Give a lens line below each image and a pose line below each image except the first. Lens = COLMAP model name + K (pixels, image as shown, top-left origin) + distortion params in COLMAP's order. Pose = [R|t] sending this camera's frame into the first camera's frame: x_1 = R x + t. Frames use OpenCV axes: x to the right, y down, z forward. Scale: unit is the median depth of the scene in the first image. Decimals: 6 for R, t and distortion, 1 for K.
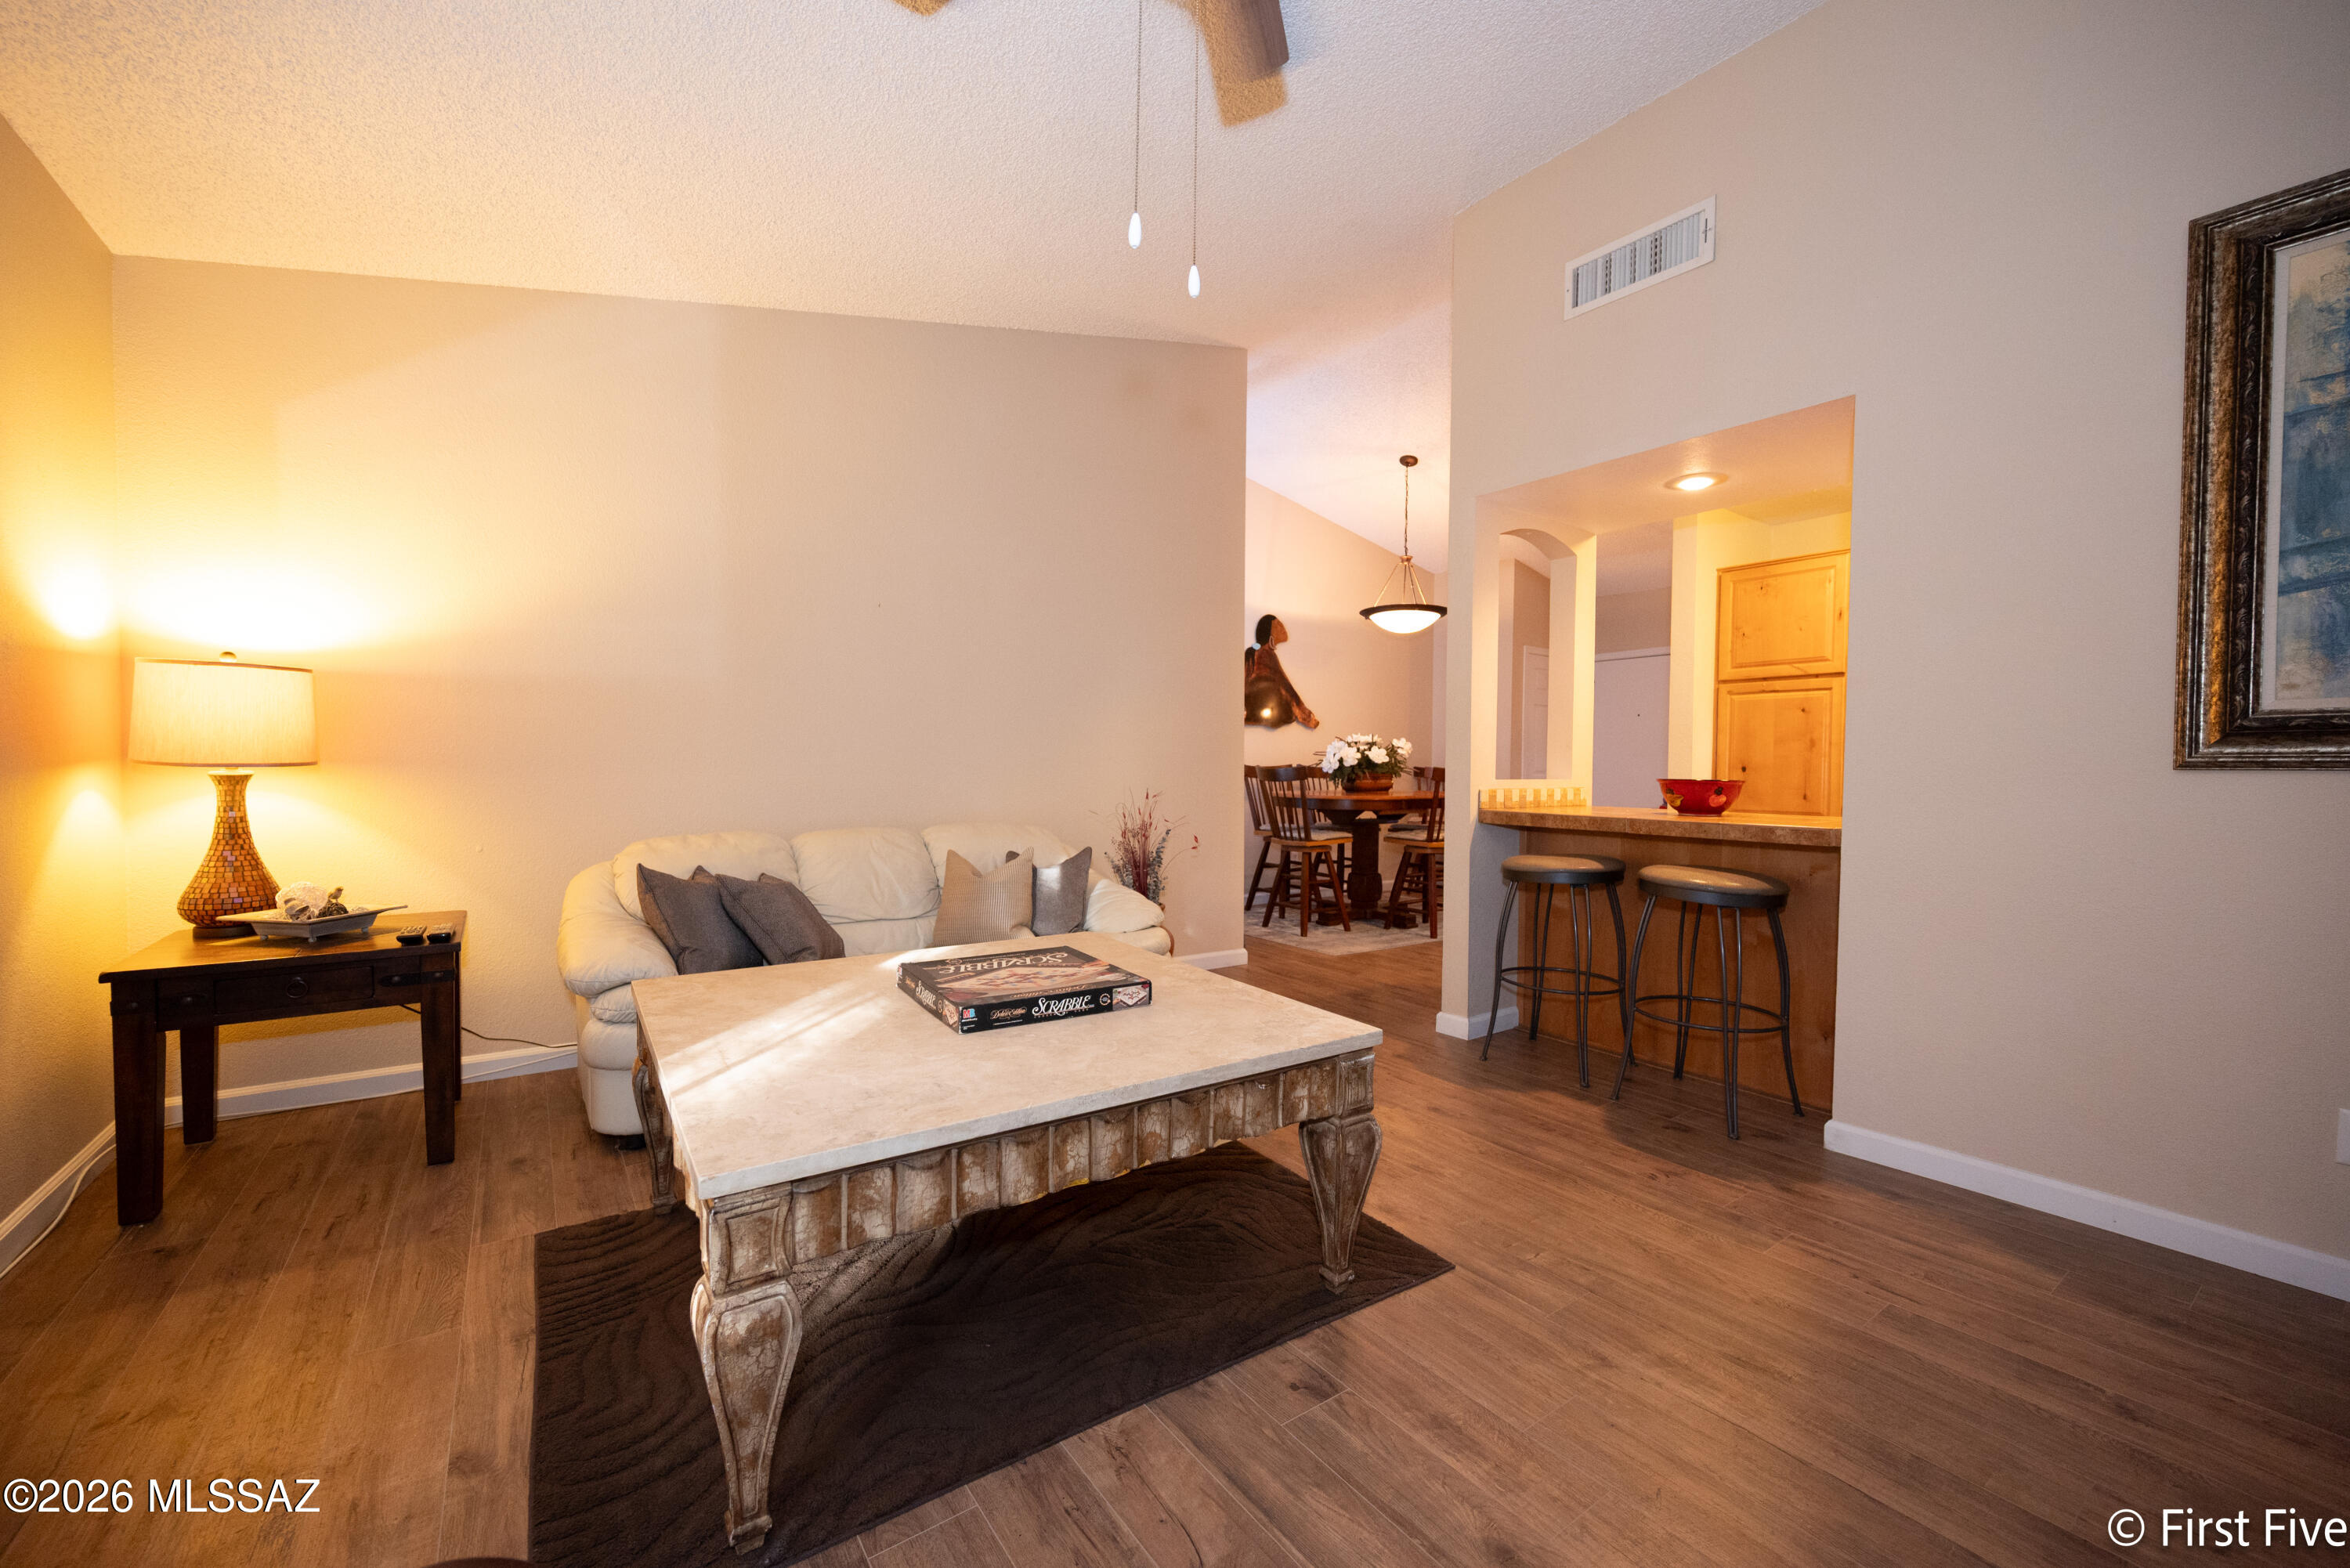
lens RADIAL K [[956.7, 0, 1163.1], [0, 956.7, 789.1], [0, 0, 1]] dist [-0.001969, -0.000364]
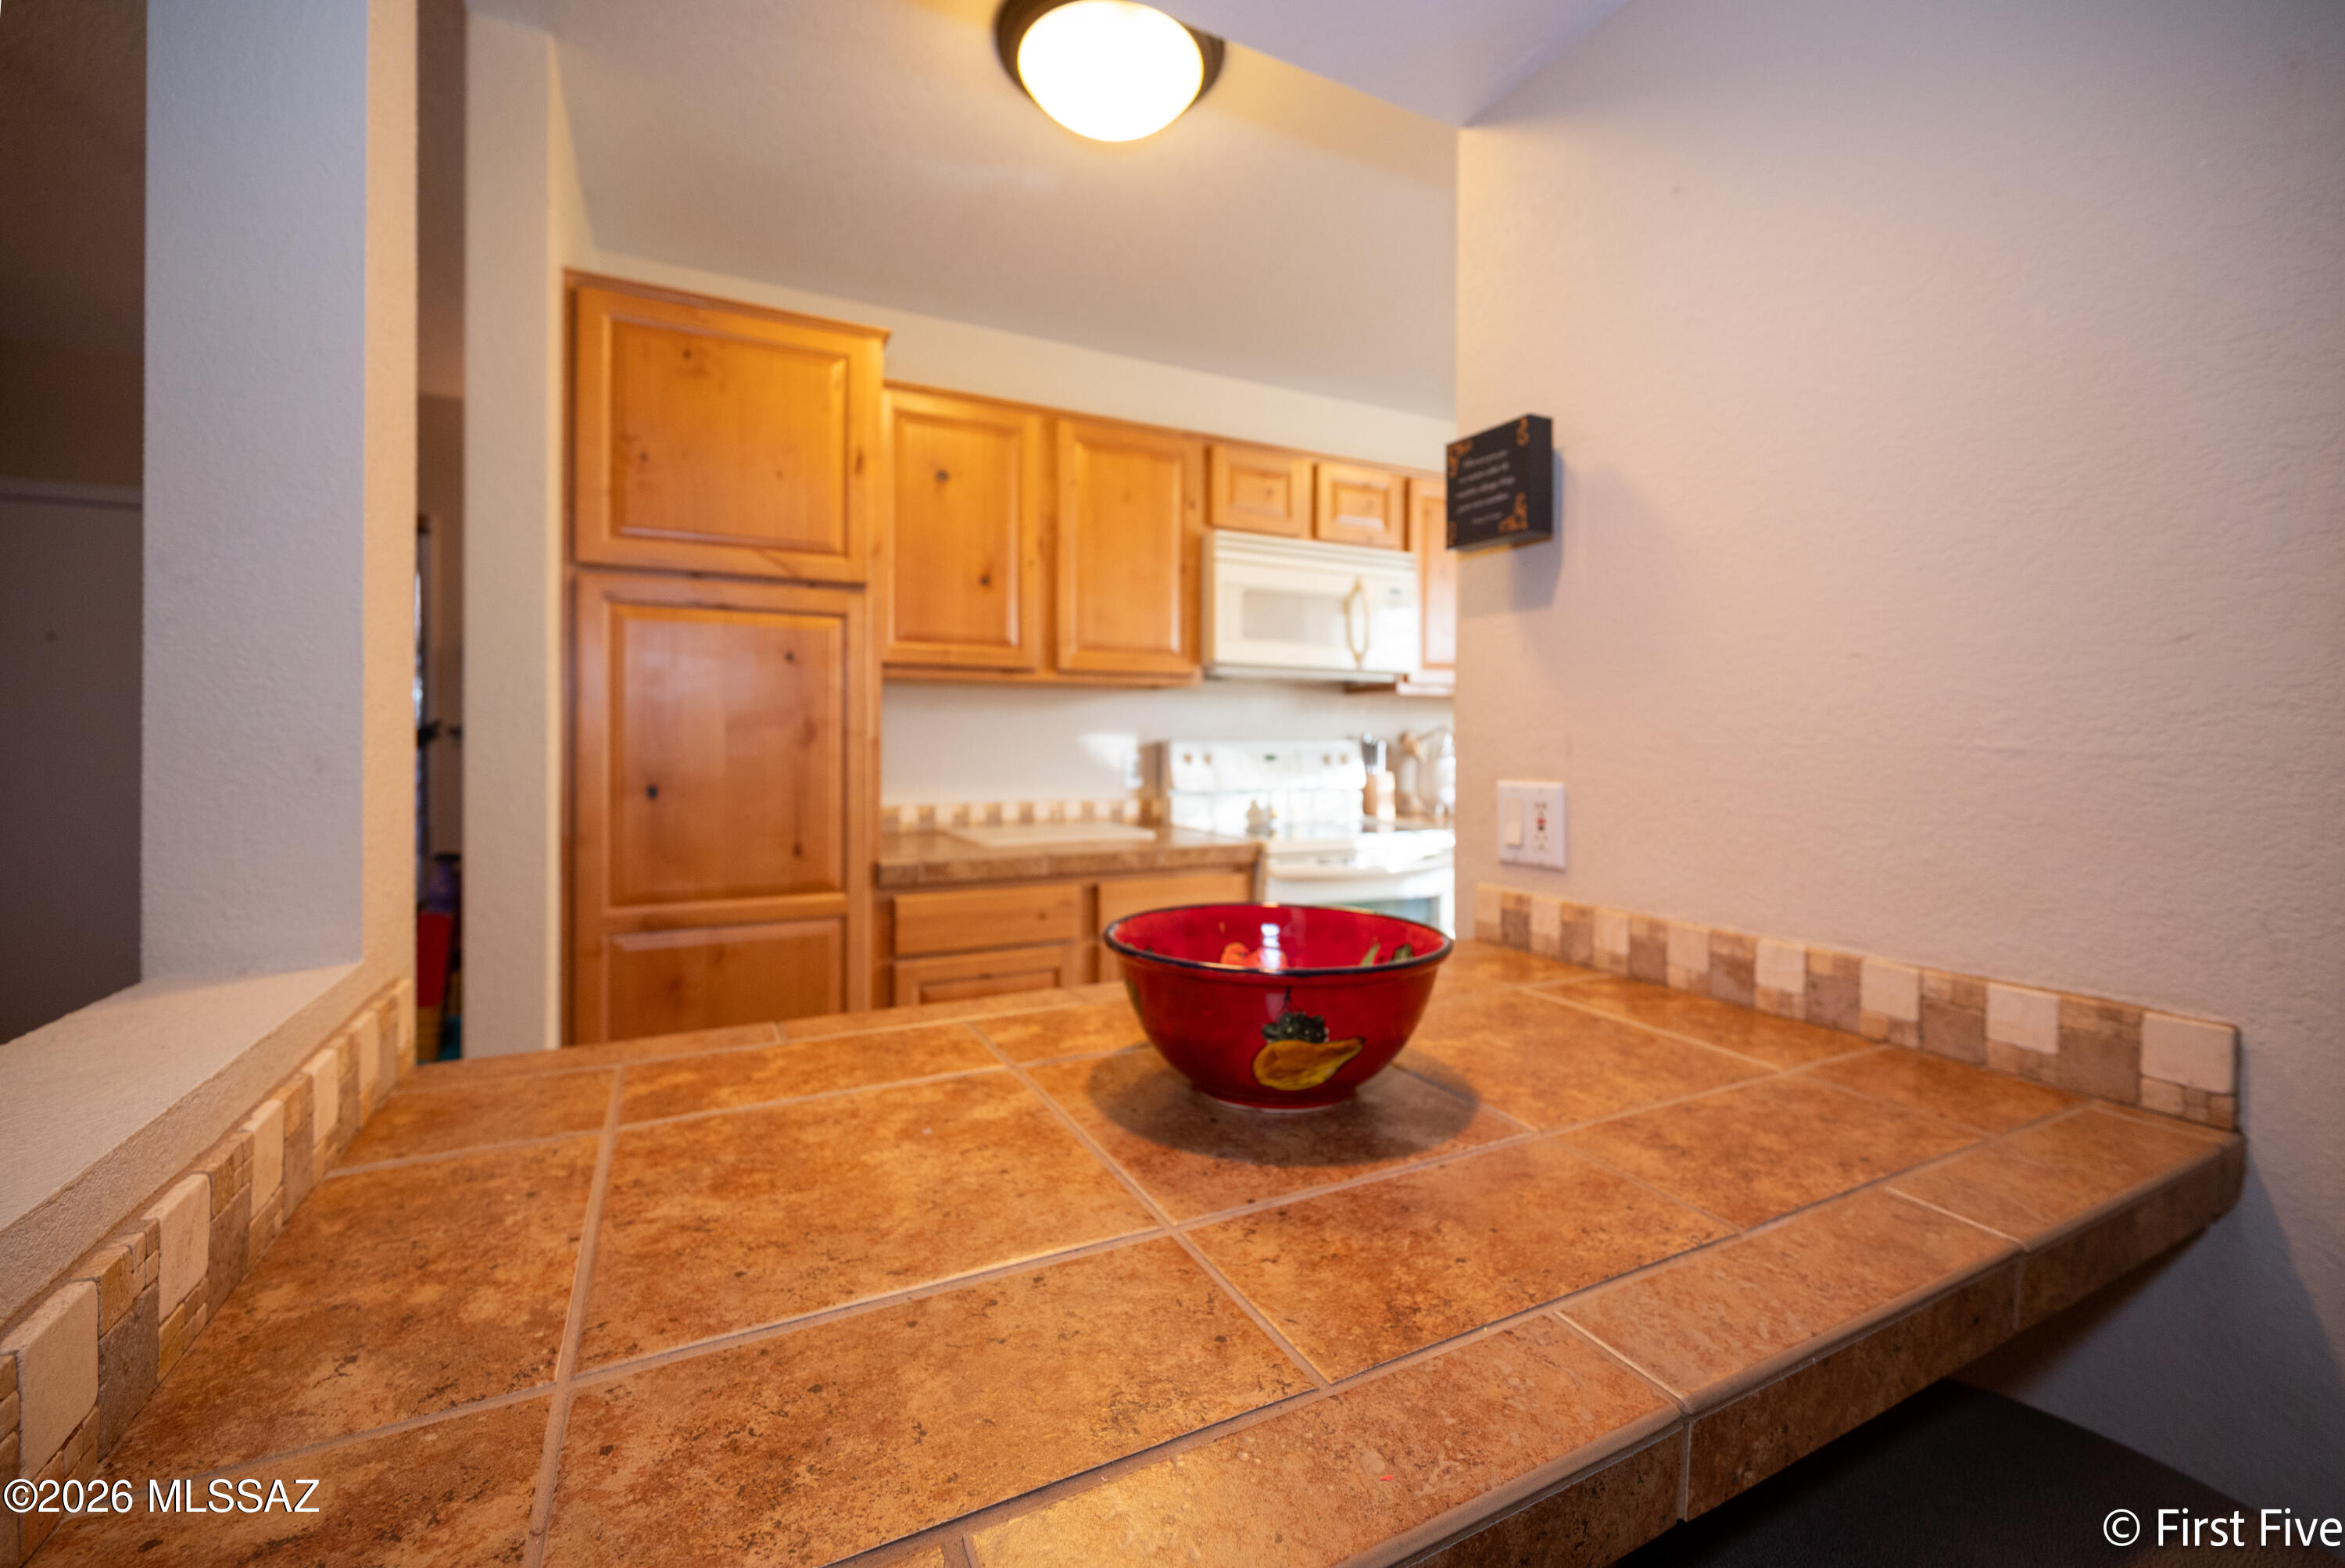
lens RADIAL K [[954.7, 0, 1165.2], [0, 954.7, 739.7], [0, 0, 1]] dist [-0.001969, -0.000364]
pose [[0.140063, -0.008735, 0.990104, 0.250633], [0.015703, 0.999855, 0.006599, -0.043924], [-0.990018, 0.014624, 0.140180, 0.762348]]
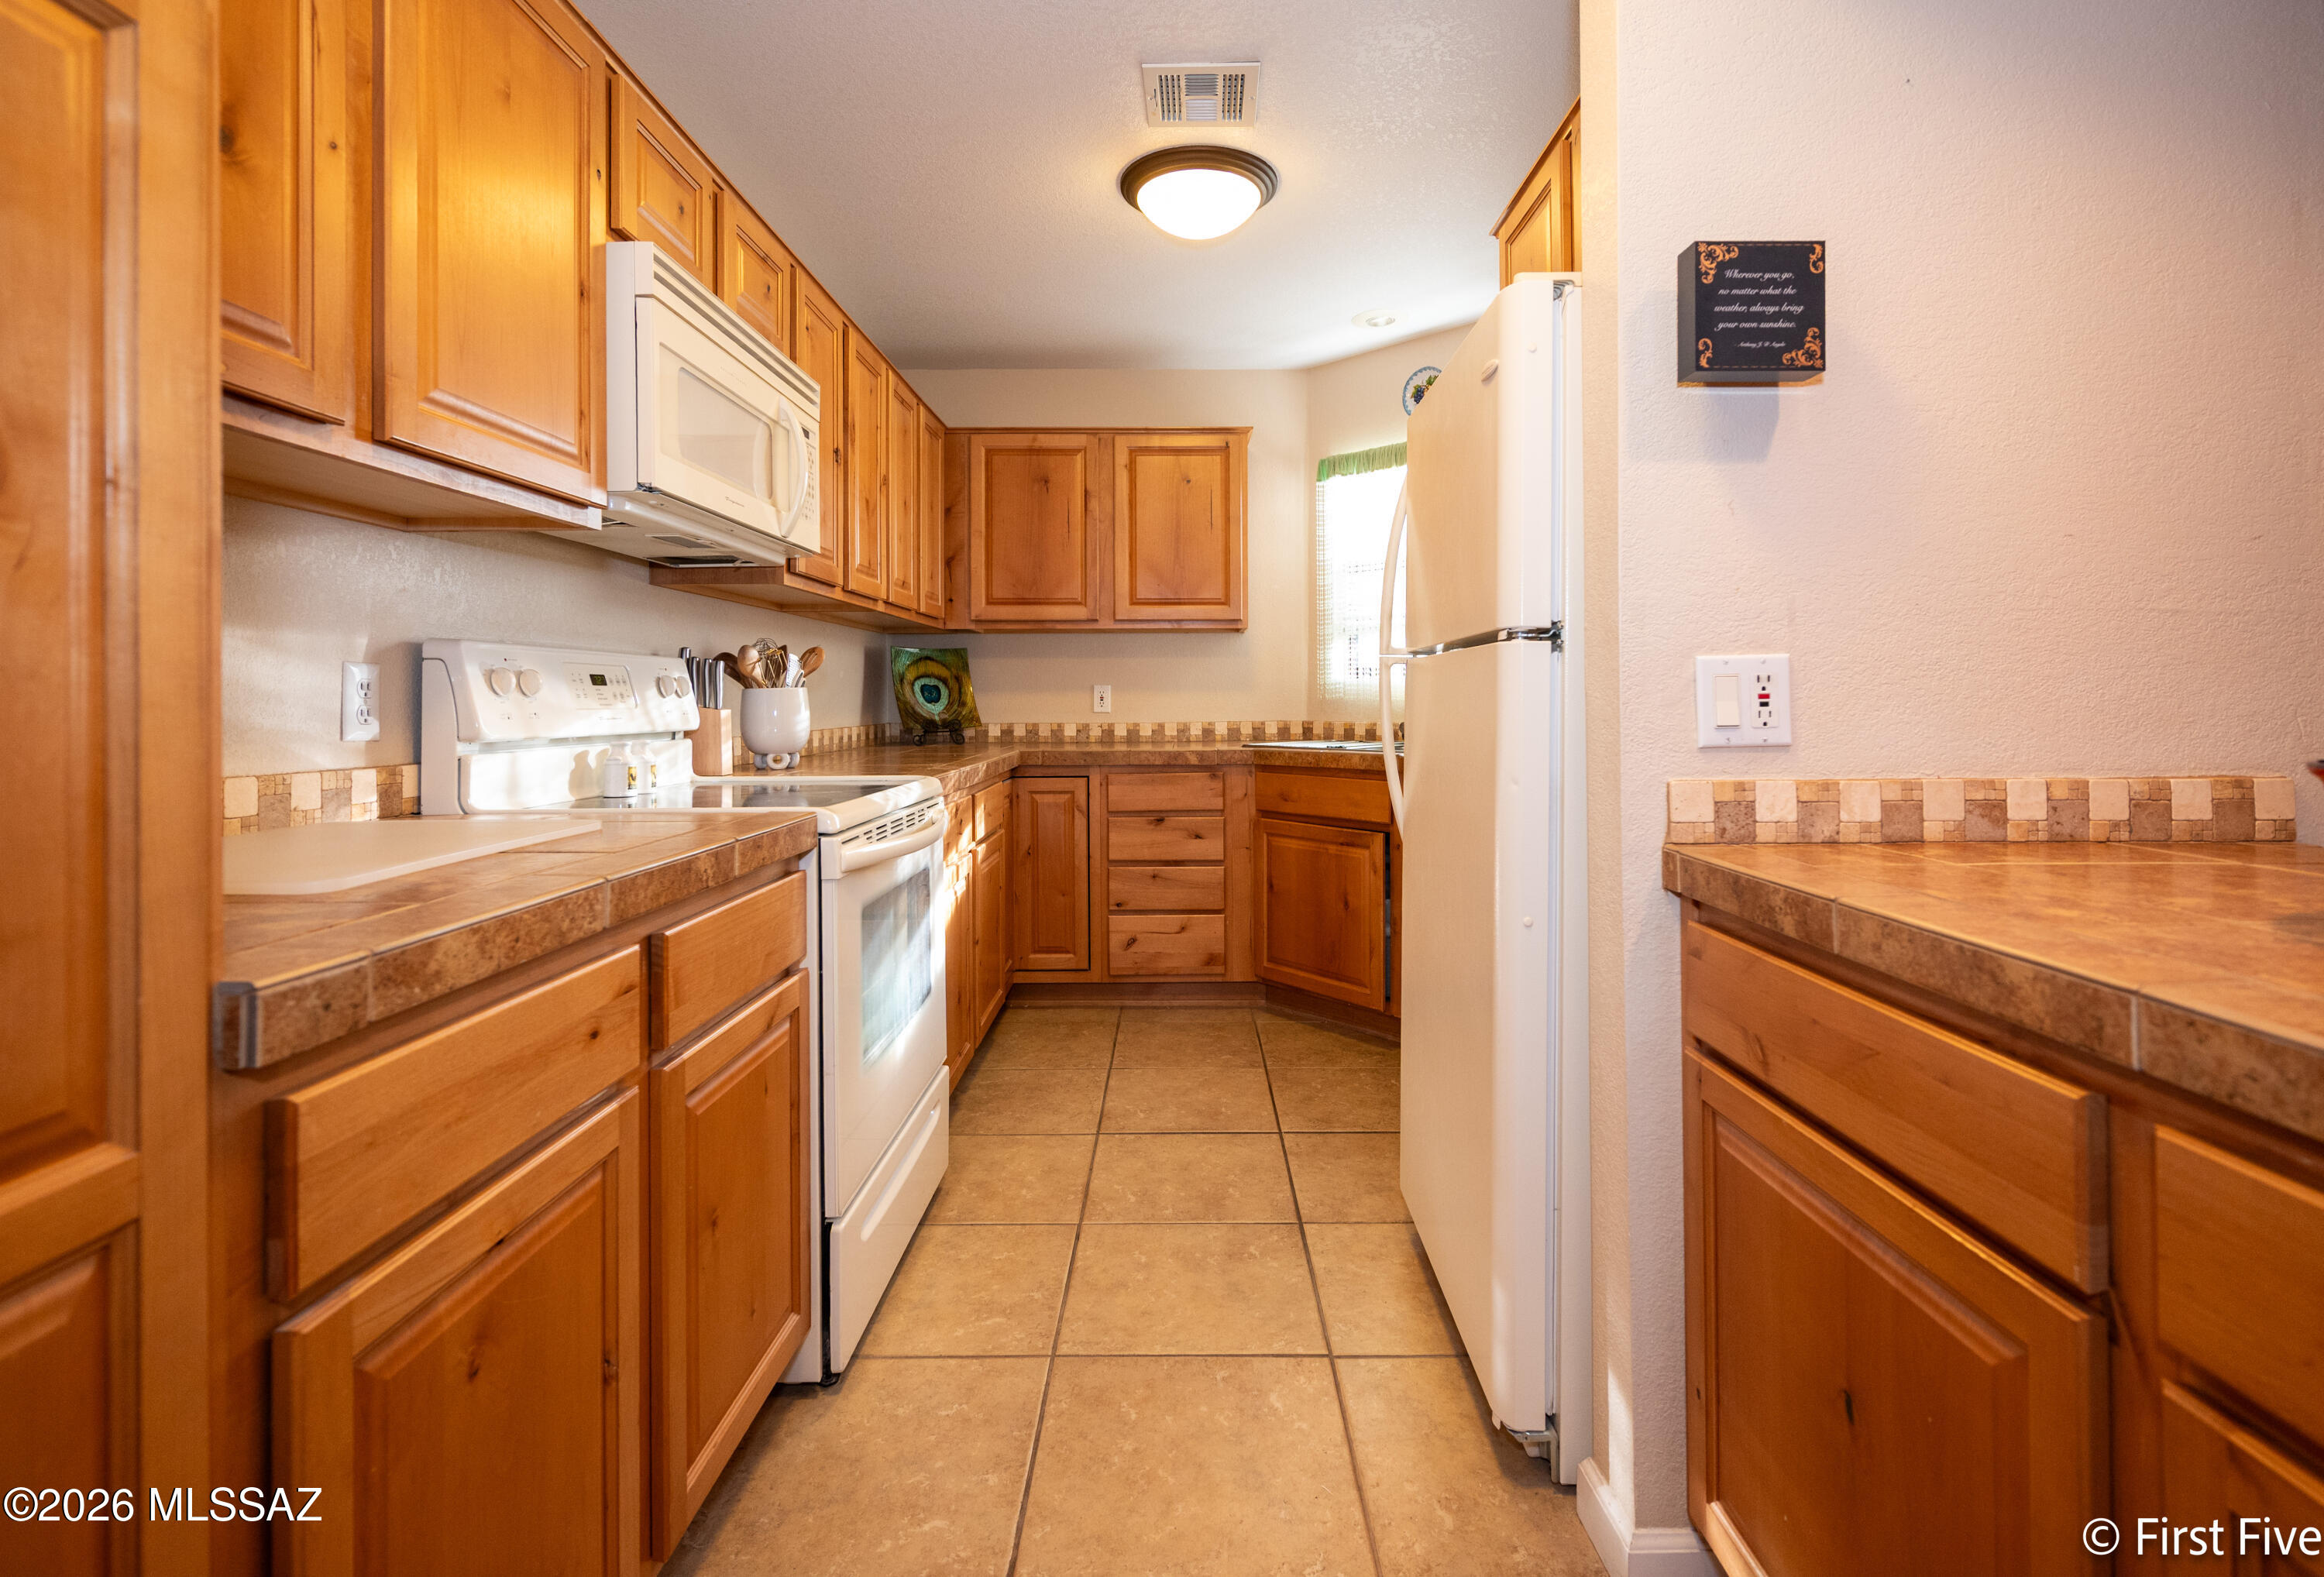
lens RADIAL K [[1093.9, 0, 1210.1], [0, 1093.9, 691.5], [0, 0, 1]] dist [0.005705, 0.000286]
pose [[-0.825445, 0.000427, 0.564482, 0.498065], [0.010782, 0.999829, 0.015010, -0.023794], [-0.564380, 0.018476, -0.825309, 1.013456]]
